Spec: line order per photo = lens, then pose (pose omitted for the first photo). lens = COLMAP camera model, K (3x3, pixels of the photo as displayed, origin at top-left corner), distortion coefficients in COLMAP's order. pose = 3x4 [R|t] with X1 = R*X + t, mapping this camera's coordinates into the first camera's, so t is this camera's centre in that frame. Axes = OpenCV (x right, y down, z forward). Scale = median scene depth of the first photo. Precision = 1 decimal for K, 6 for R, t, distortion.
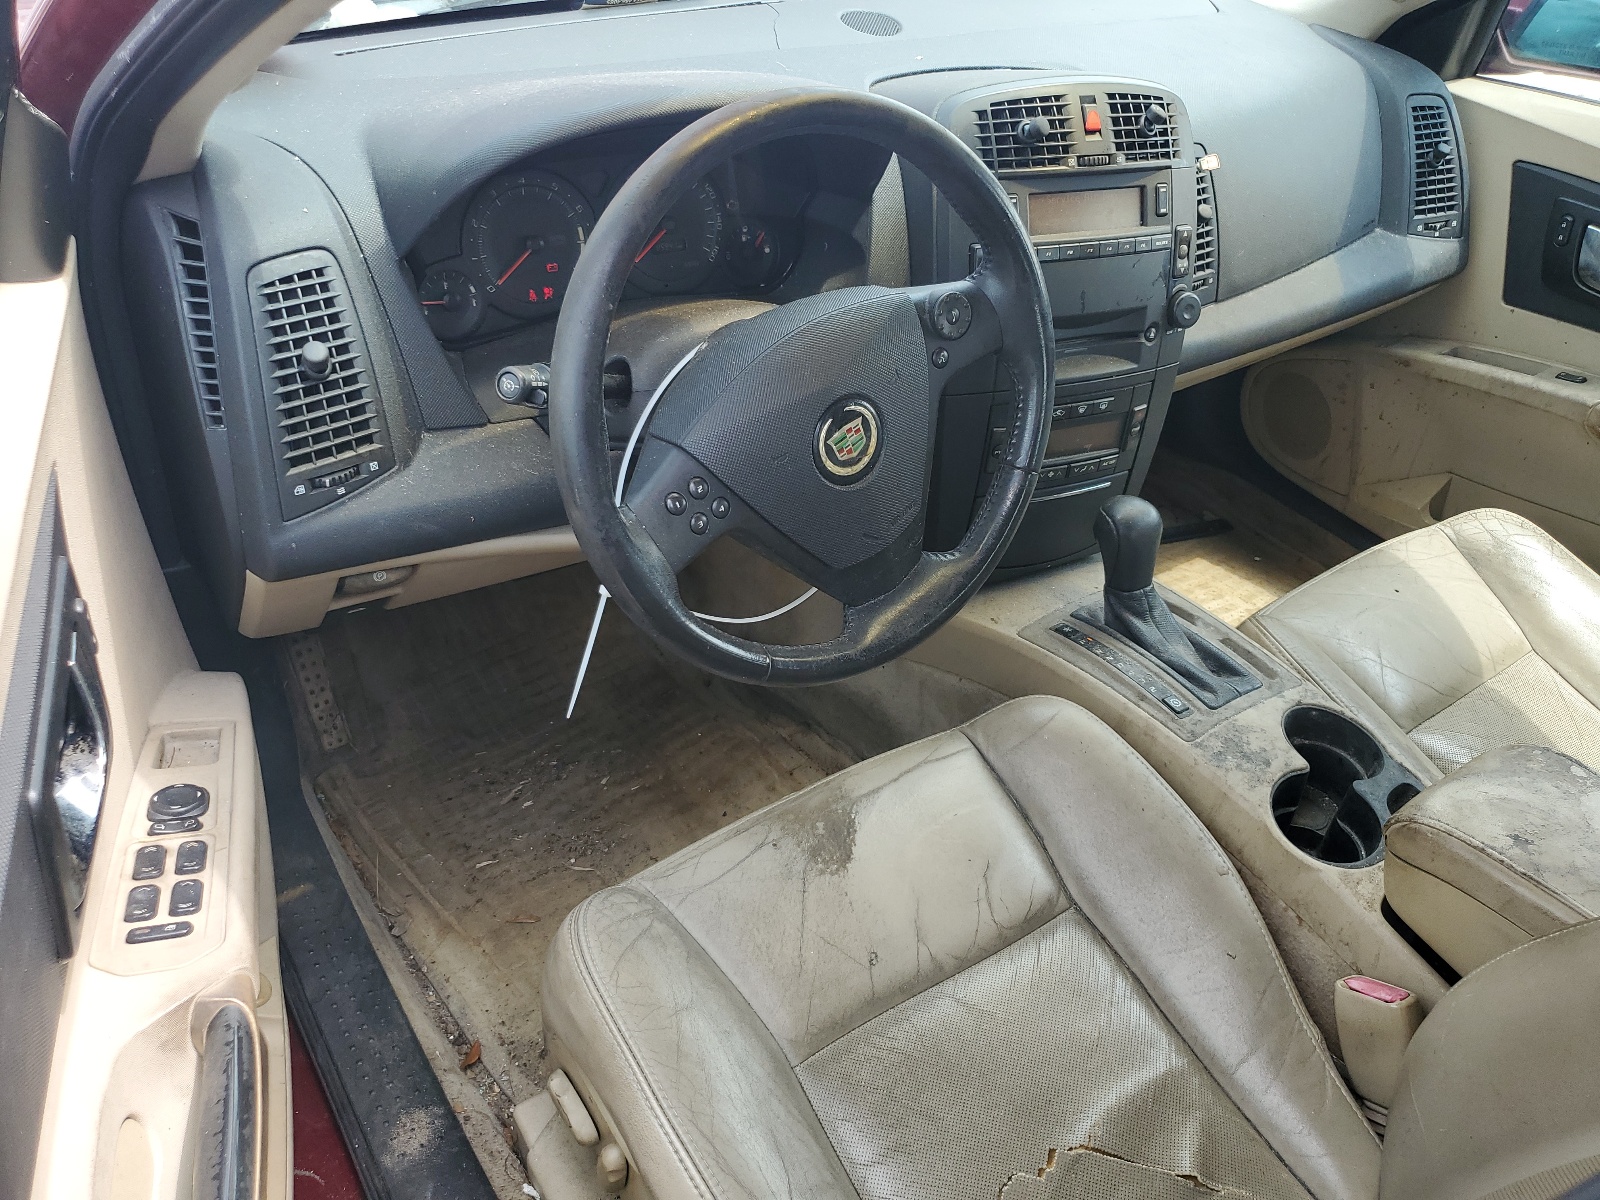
lens RADIAL K [[1293.5, 0, 800.0], [0, 1293.5, 600.0], [0, 0, 1]] dist [0.004255, 0.001045]
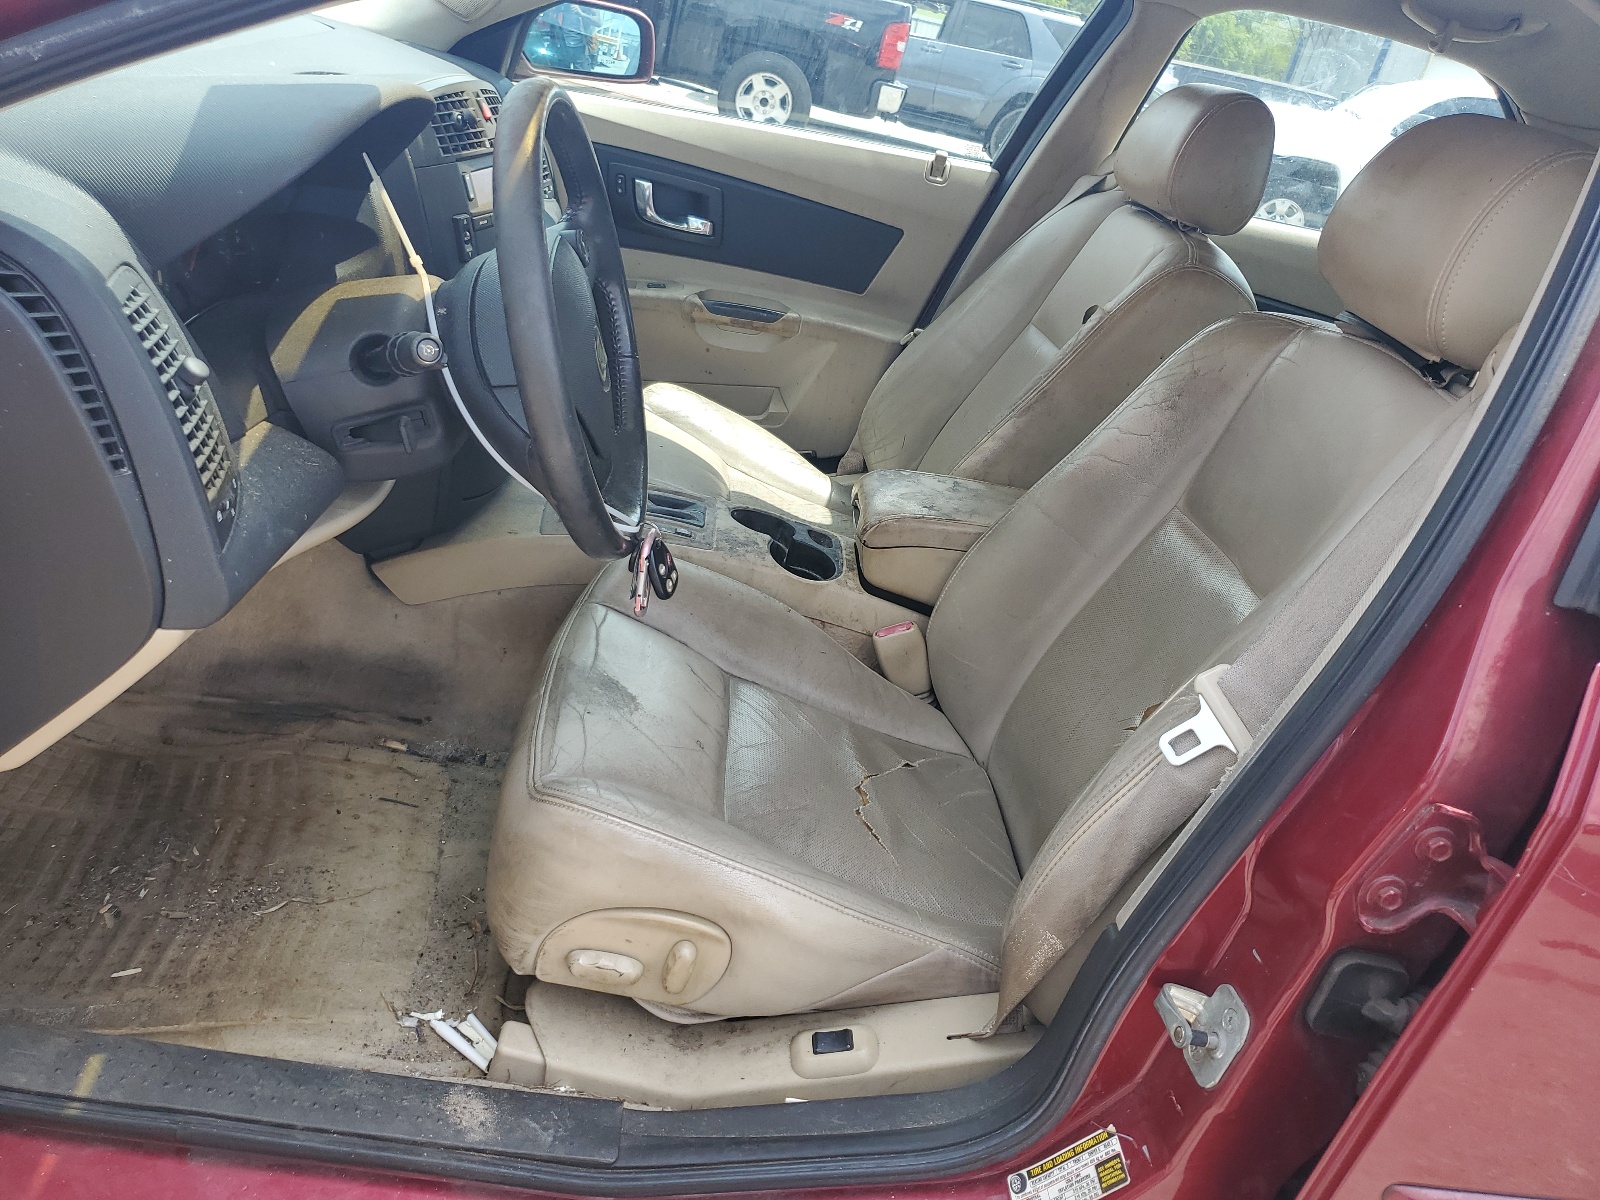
lens RADIAL K [[1293.5, 0, 800.0], [0, 1293.5, 600.0], [0, 0, 1]] dist [0.004255, 0.001045]
pose [[0.525909, -0.329630, 0.784069, -0.800684], [0.349918, 0.924071, 0.153783, -0.022082], [-0.775227, 0.193484, 0.601321, 0.105072]]
